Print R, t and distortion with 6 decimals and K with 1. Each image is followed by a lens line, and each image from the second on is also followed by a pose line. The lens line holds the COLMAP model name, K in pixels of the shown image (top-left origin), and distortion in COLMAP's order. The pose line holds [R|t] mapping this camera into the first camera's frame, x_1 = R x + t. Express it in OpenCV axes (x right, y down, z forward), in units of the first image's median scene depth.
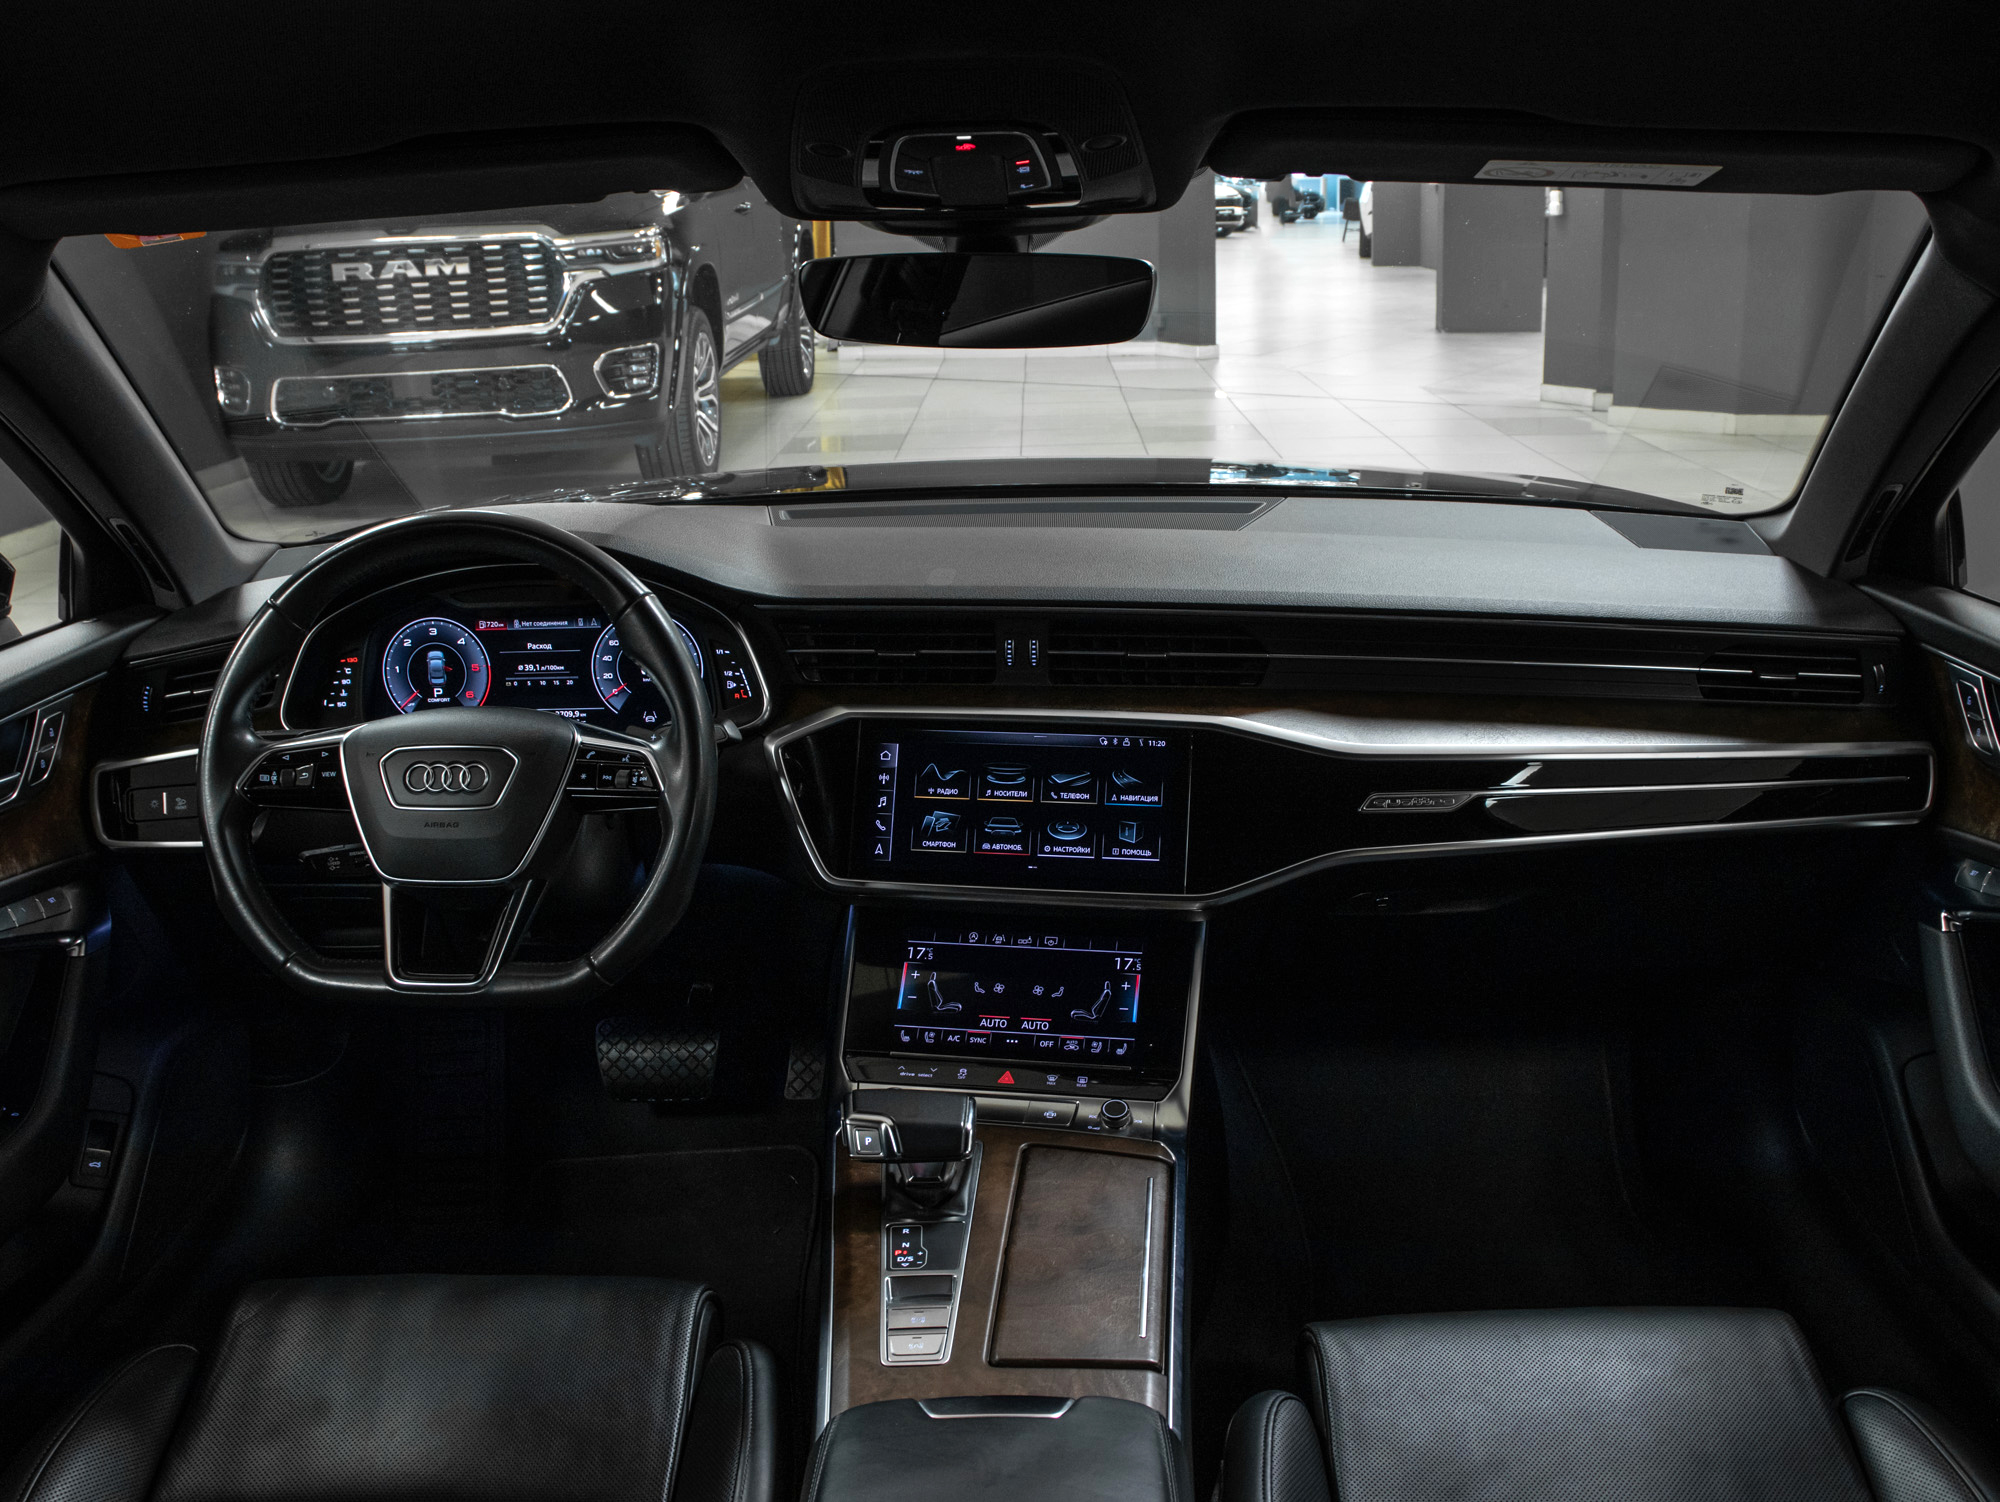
lens RADIAL K [[2037.5, 0, 1009.1], [0, 2037.5, 786.2], [0, 0, 1]] dist [-0.127986, 0.000000]
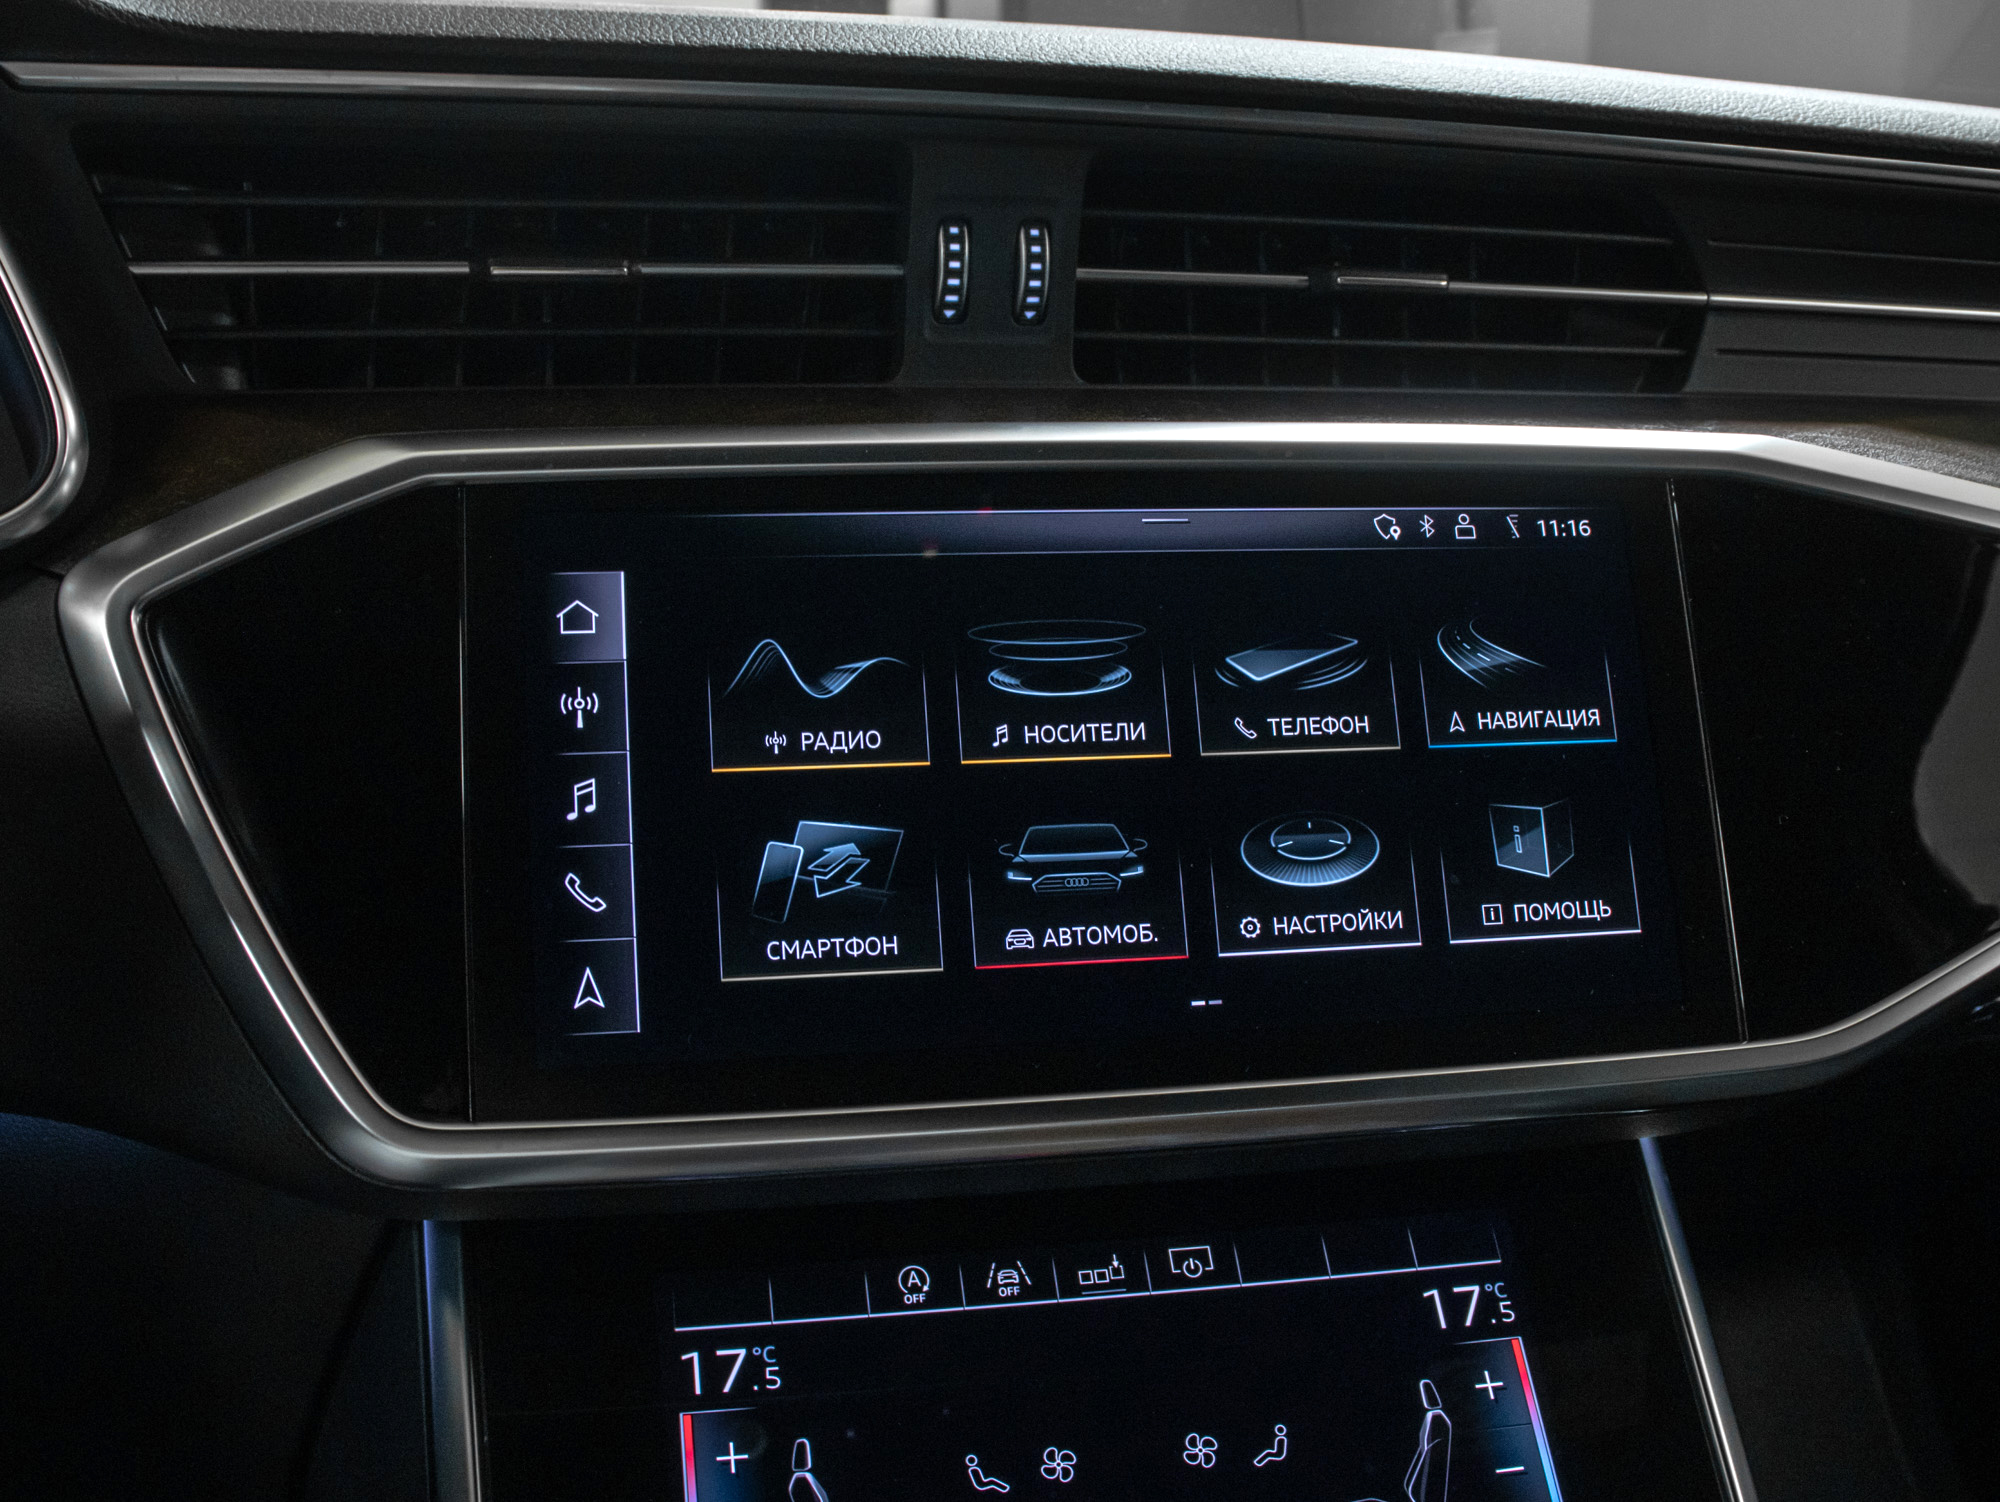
lens RADIAL K [[2037.5, 0, 981.0], [0, 2037.5, 797.2], [0, 0, 1]] dist [-0.127986, 0.000000]
pose [[0.932305, -0.057904, 0.357008, -0.105992], [0.083597, 0.994871, -0.056948, 0.025752], [-0.351879, 0.082938, 0.932364, 0.757947]]
